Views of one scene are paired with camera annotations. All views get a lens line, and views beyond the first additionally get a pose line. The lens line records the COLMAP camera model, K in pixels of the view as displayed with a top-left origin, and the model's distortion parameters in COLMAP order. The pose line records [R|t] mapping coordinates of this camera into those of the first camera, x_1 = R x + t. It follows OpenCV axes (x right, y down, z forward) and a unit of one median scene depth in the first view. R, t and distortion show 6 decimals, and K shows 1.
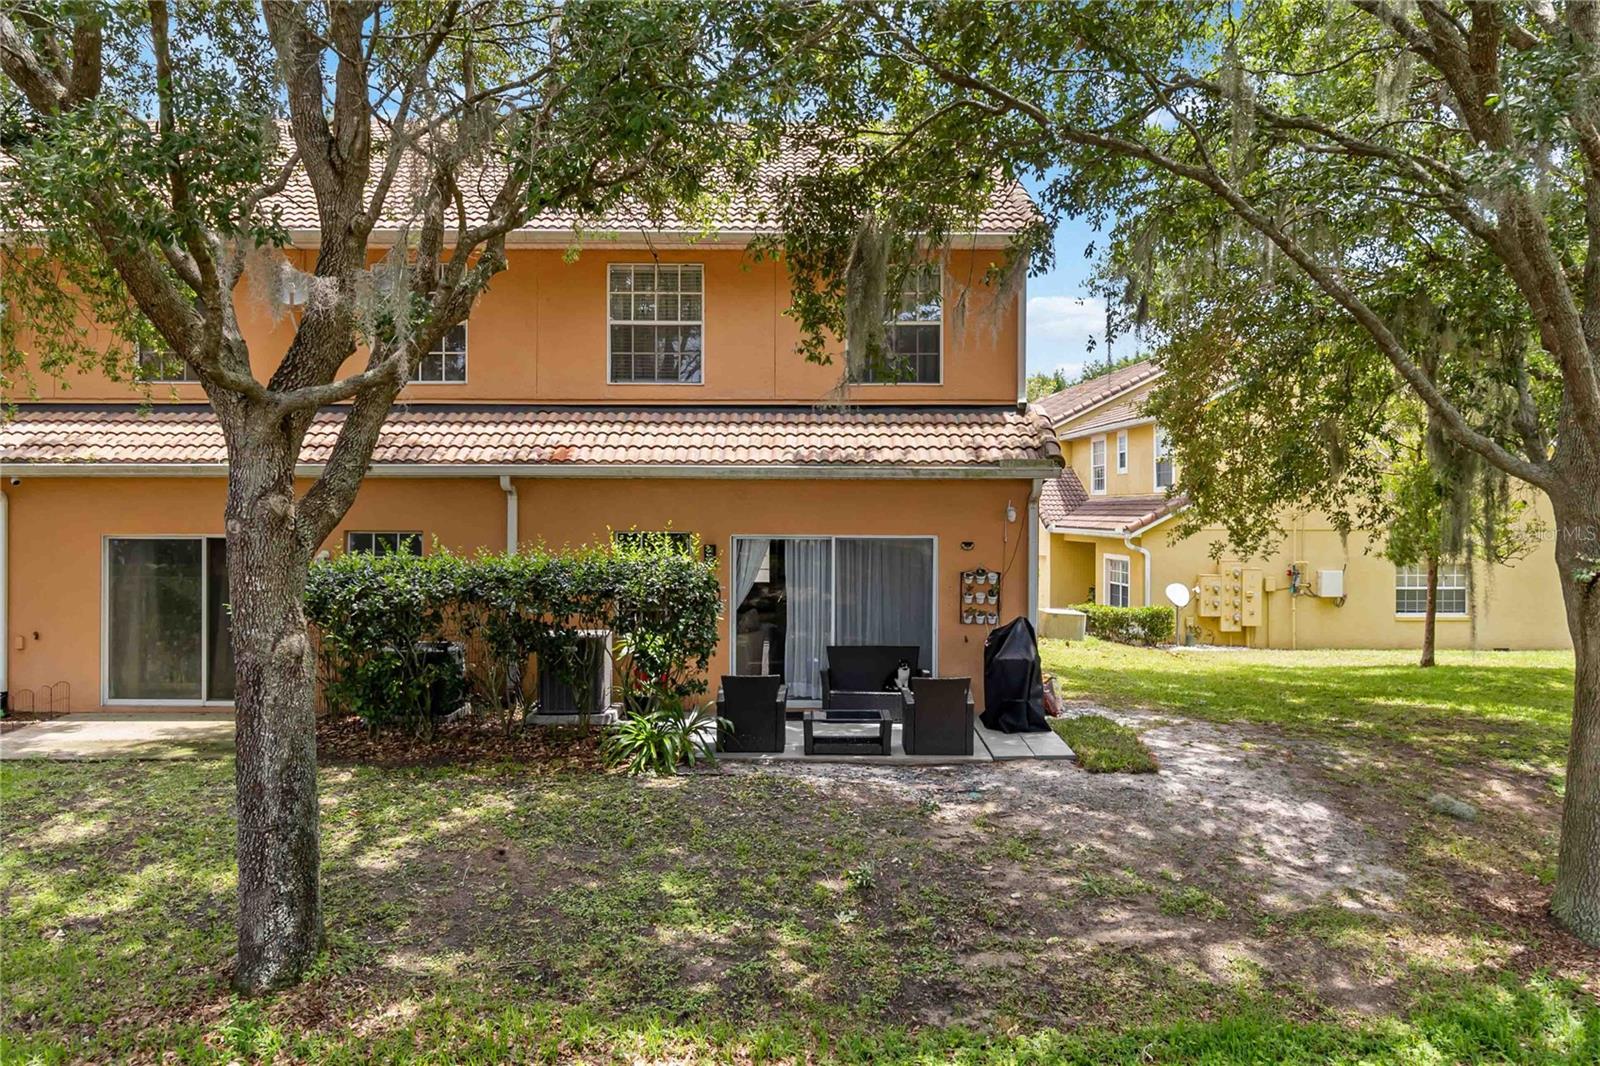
lens RADIAL K [[1189.0, 0, 800.0], [0, 1189.0, 533.0], [0, 0, 1]] dist [-0.000732, -0.002762]
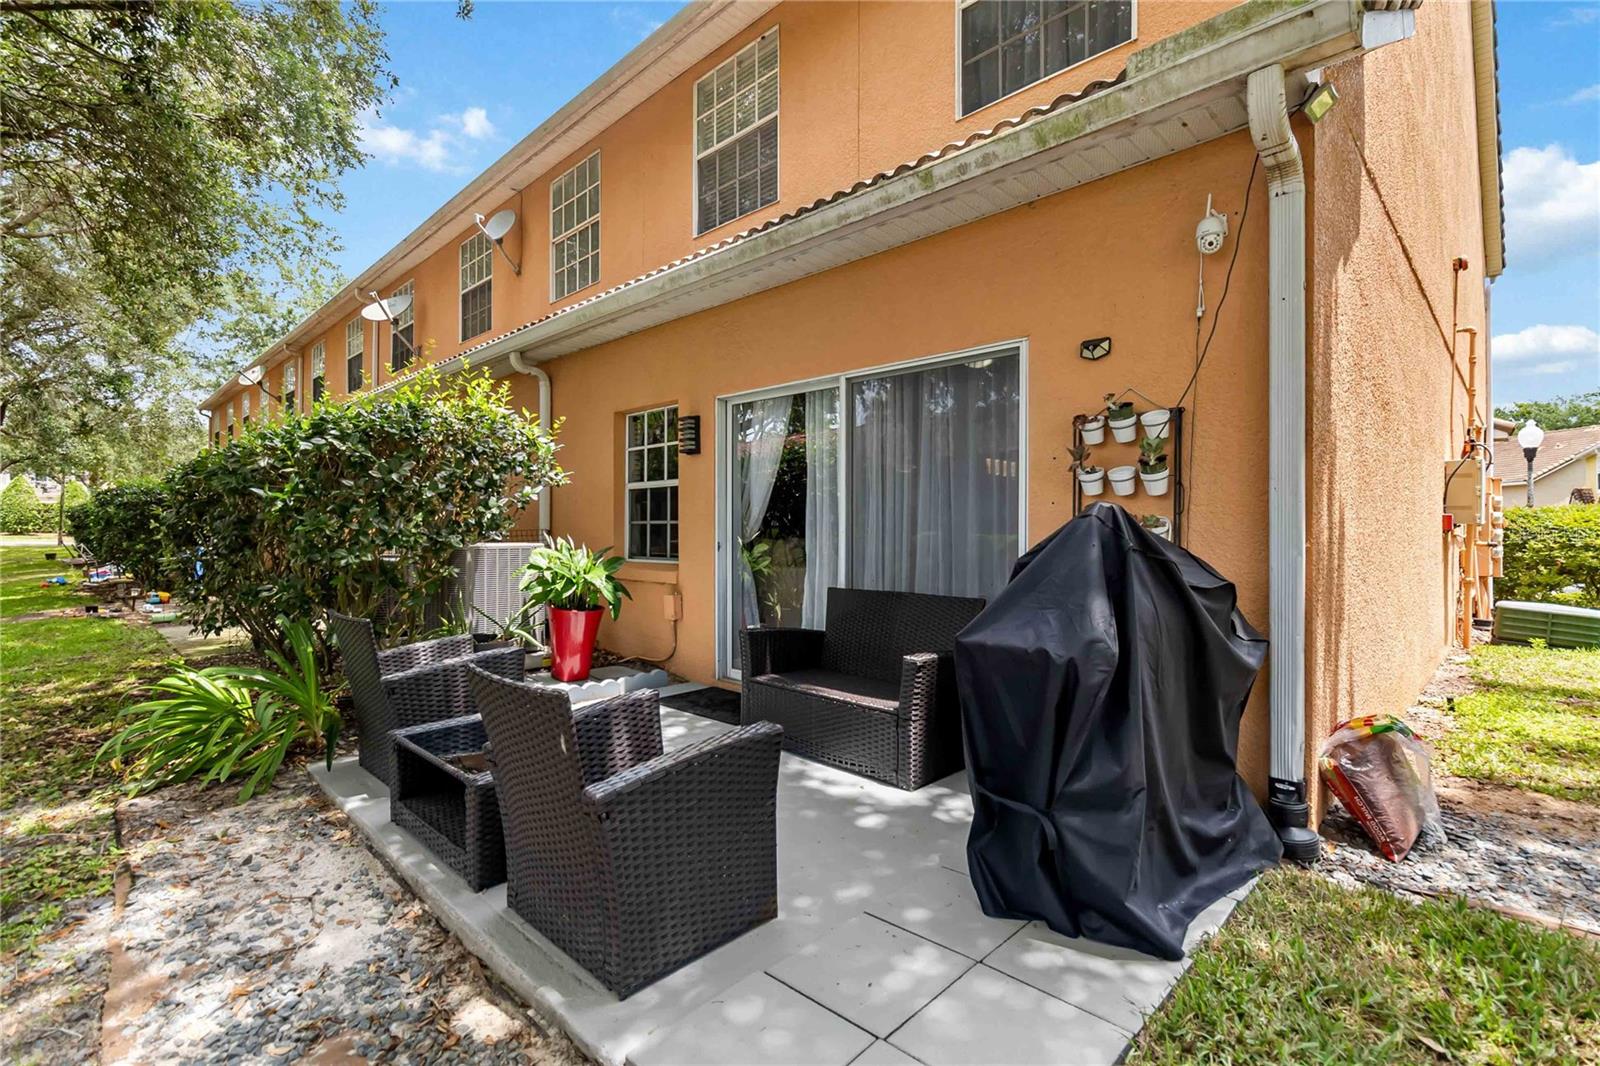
lens RADIAL K [[713.0, 0, 830.6], [0, 713.0, 529.4], [0, 0, 1]] dist [0.000533, 0.000112]
pose [[0.745734, 0.000066, -0.666244, 0.232892], [-0.006338, 0.999955, -0.006994, 0.072719], [0.666214, 0.009438, 0.745701, 0.775277]]
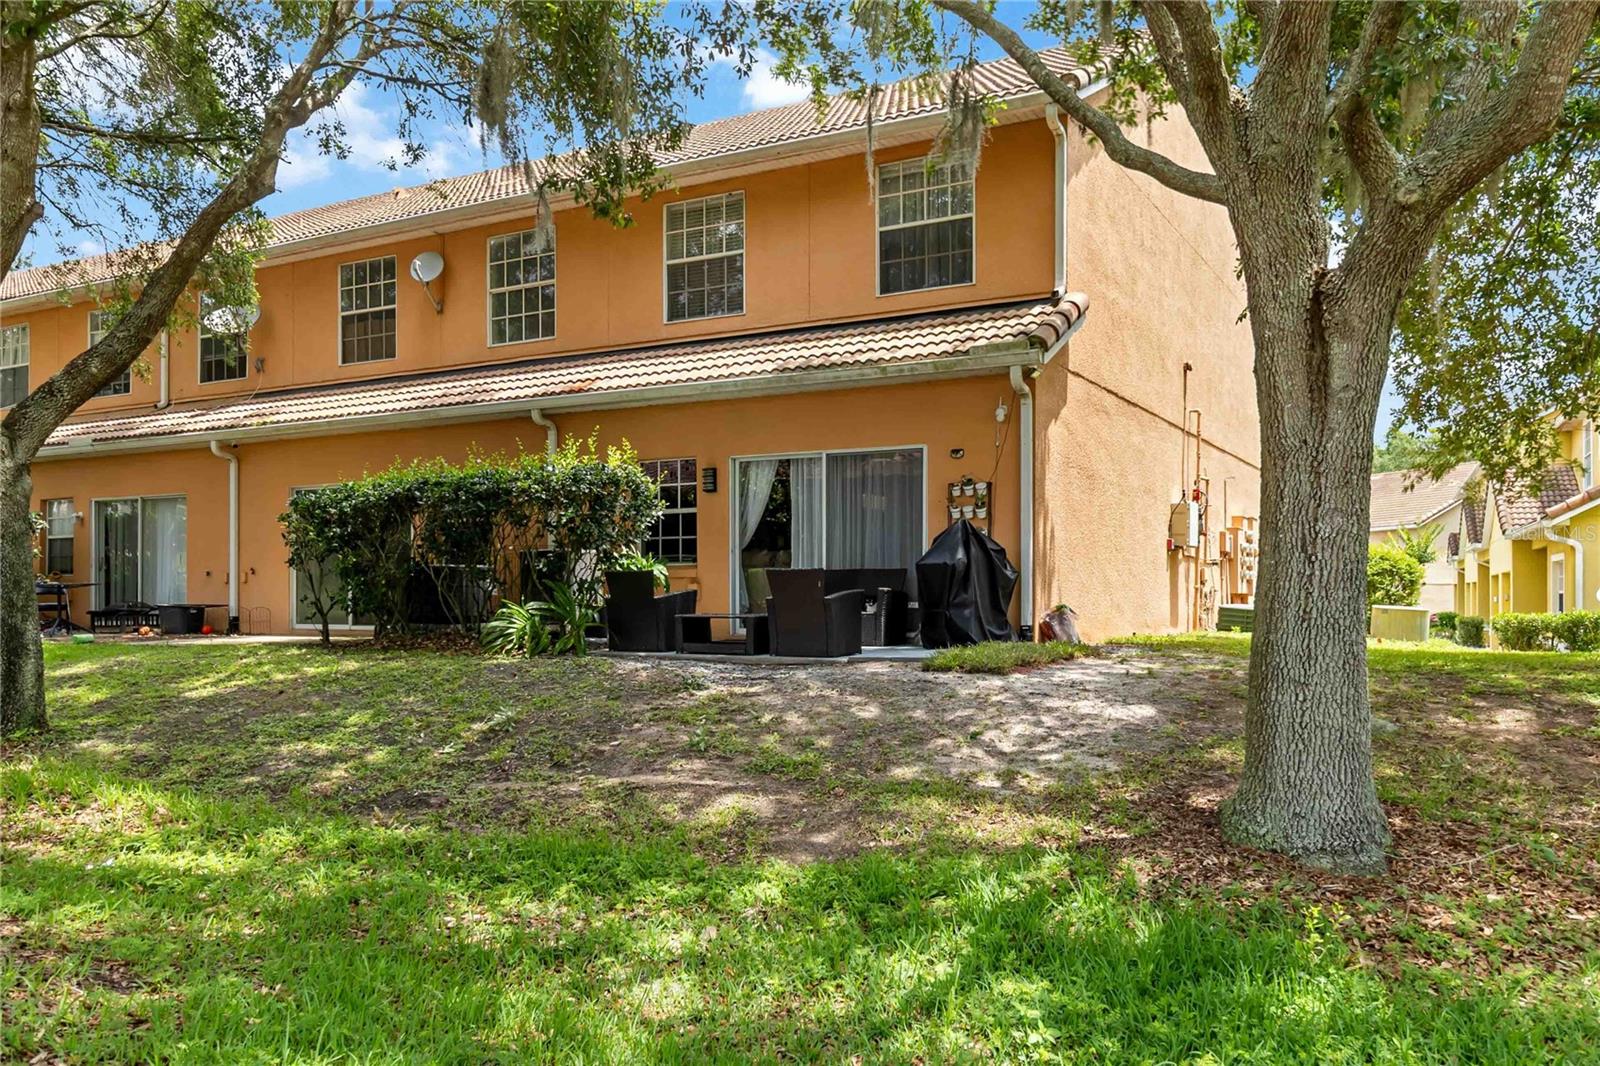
lens RADIAL K [[1204.3, 0, 805.9], [0, 1204.3, 606.0], [0, 0, 1]] dist [-0.001696, -0.002334]
pose [[0.885597, 0.000984, -0.464453, 0.459601], [-0.001364, 0.999999, -0.000483, 0.125502], [0.464452, 0.001061, 0.885598, 0.157827]]
